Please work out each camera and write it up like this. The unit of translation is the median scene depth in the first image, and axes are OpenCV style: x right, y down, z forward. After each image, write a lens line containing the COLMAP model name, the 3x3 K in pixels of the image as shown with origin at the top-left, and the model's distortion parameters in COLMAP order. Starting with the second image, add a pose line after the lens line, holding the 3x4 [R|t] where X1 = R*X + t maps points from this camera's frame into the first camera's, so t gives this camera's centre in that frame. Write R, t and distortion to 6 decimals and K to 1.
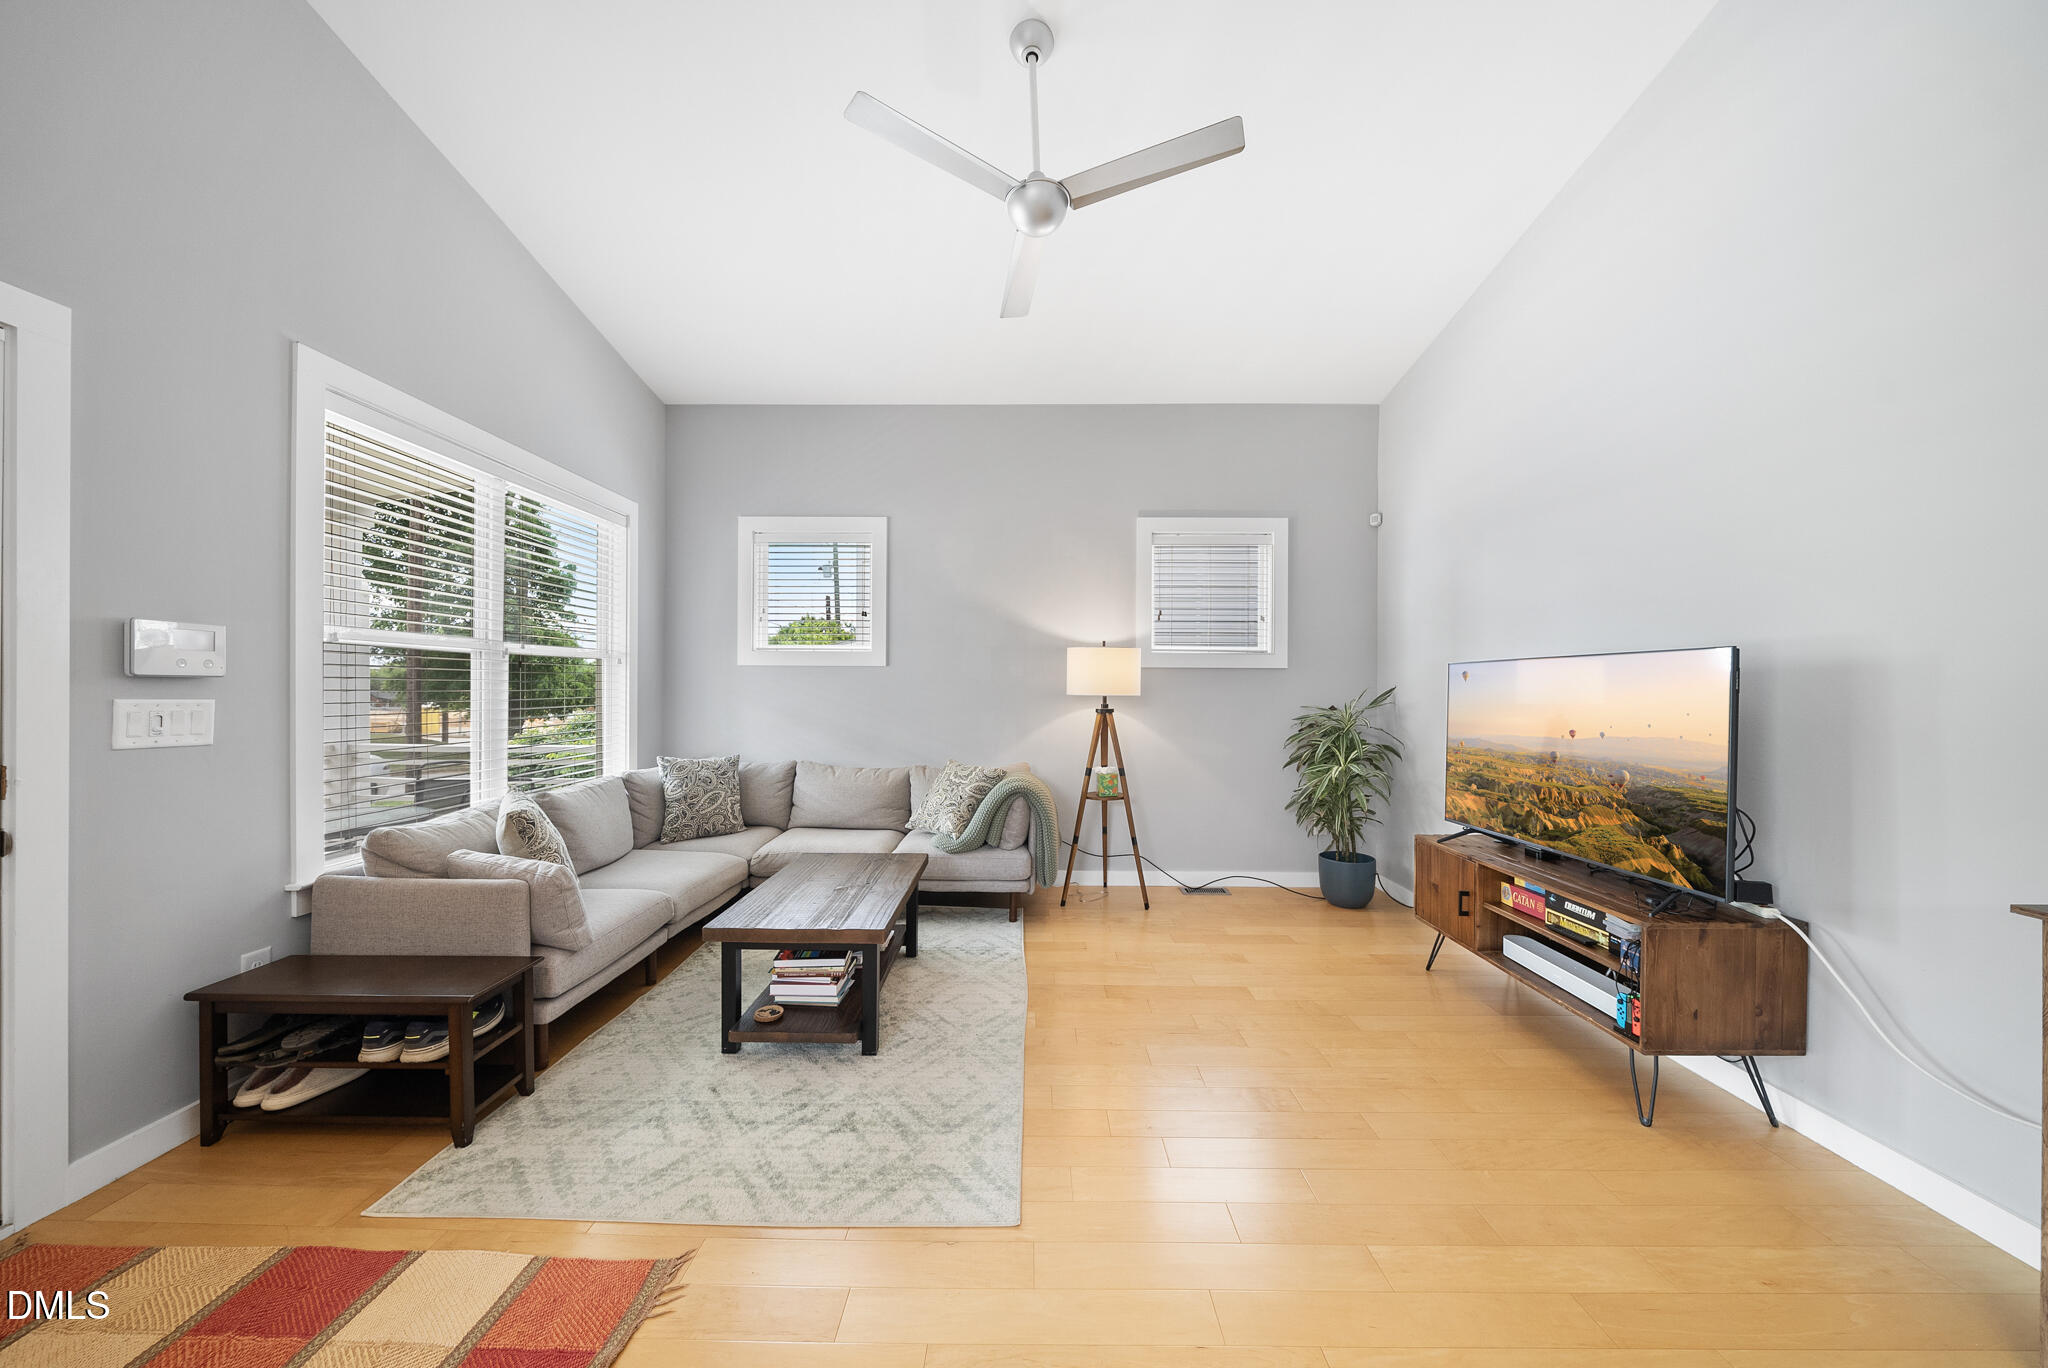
lens RADIAL K [[699.6, 0, 1019.5], [0, 699.6, 686.8], [0, 0, 1]] dist [-0.010915, 0.000515]
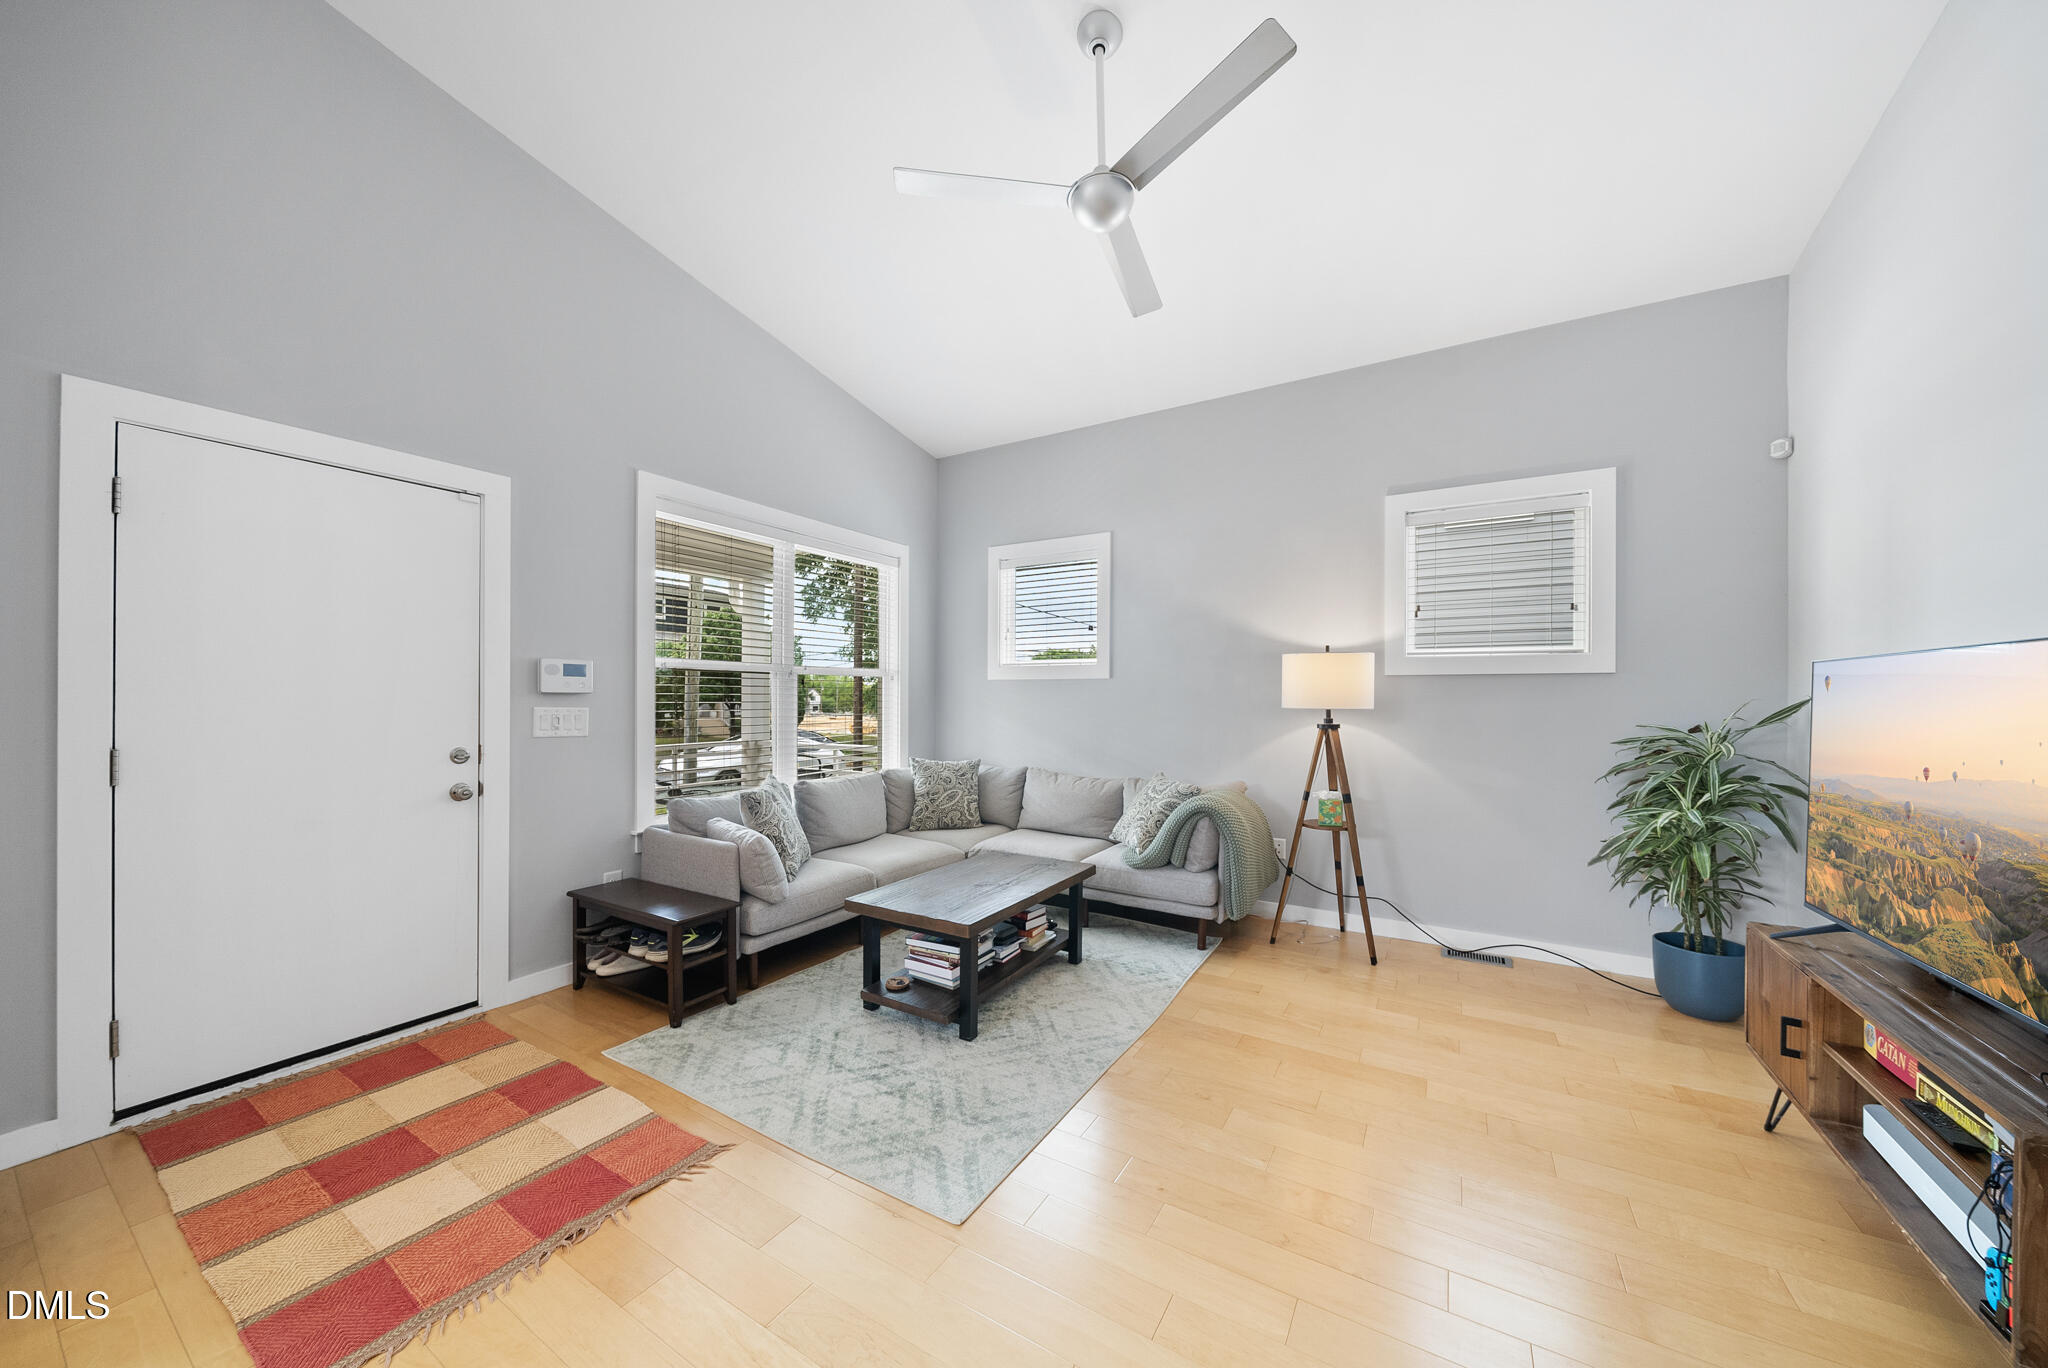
lens RADIAL K [[699.6, 0, 1020.6], [0, 699.6, 695.7], [0, 0, 1]] dist [-0.010915, 0.000515]
pose [[0.861456, -0.004151, -0.507816, 0.352737], [0.001276, 0.999981, -0.006009, 0.002152], [0.507831, 0.004528, 0.861445, 0.096469]]
